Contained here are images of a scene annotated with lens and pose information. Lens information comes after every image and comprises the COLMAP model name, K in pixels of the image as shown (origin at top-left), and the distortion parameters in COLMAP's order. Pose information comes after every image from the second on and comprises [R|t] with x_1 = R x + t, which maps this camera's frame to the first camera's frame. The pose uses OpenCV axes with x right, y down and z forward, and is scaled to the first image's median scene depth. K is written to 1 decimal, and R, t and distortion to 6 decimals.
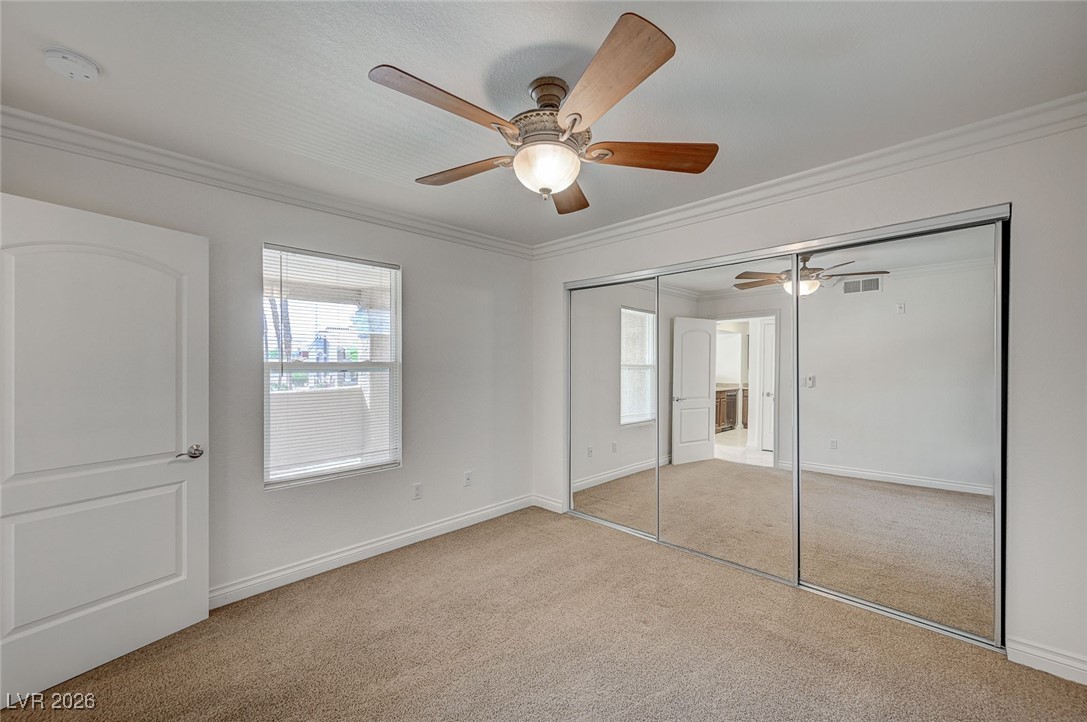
lens RADIAL K [[431.1, 0, 544.6], [0, 431.1, 365.1], [0, 0, 1]] dist [-0.001732, 0.001734]
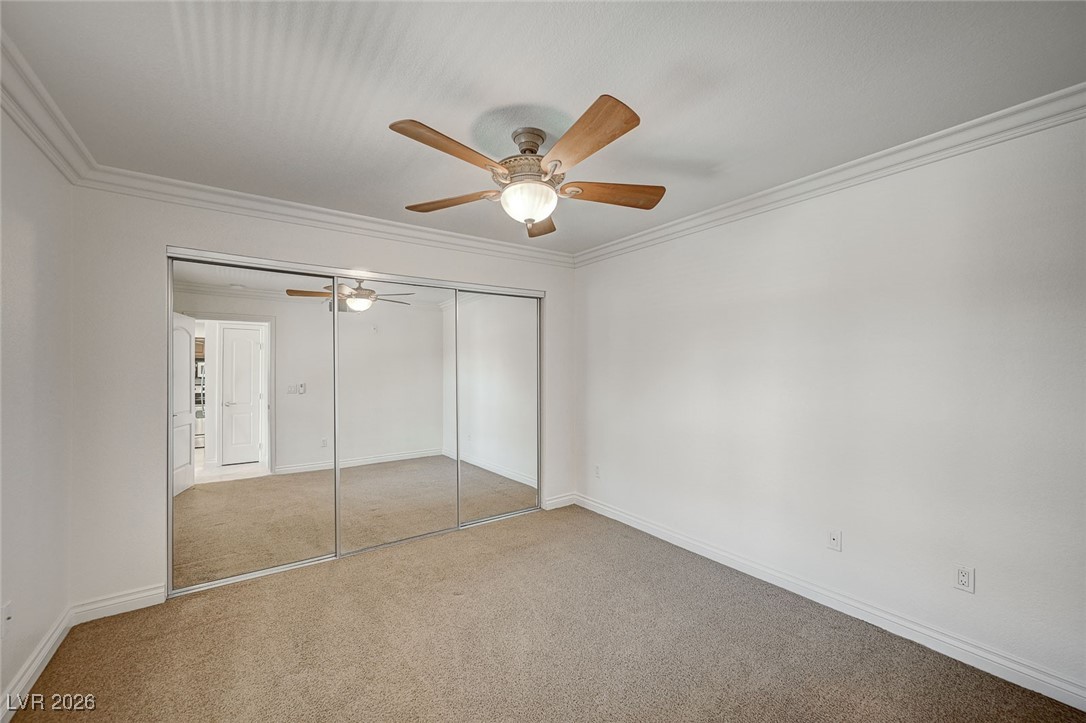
lens RADIAL K [[434.1, 0, 539.9], [0, 434.1, 362.2], [0, 0, 1]] dist [0.001847, 0.000224]
pose [[0.174136, 0.017360, 0.984569, -0.607132], [0.008187, 0.999785, -0.019076, 0.005474], [-0.984688, 0.011383, 0.173956, 0.399740]]
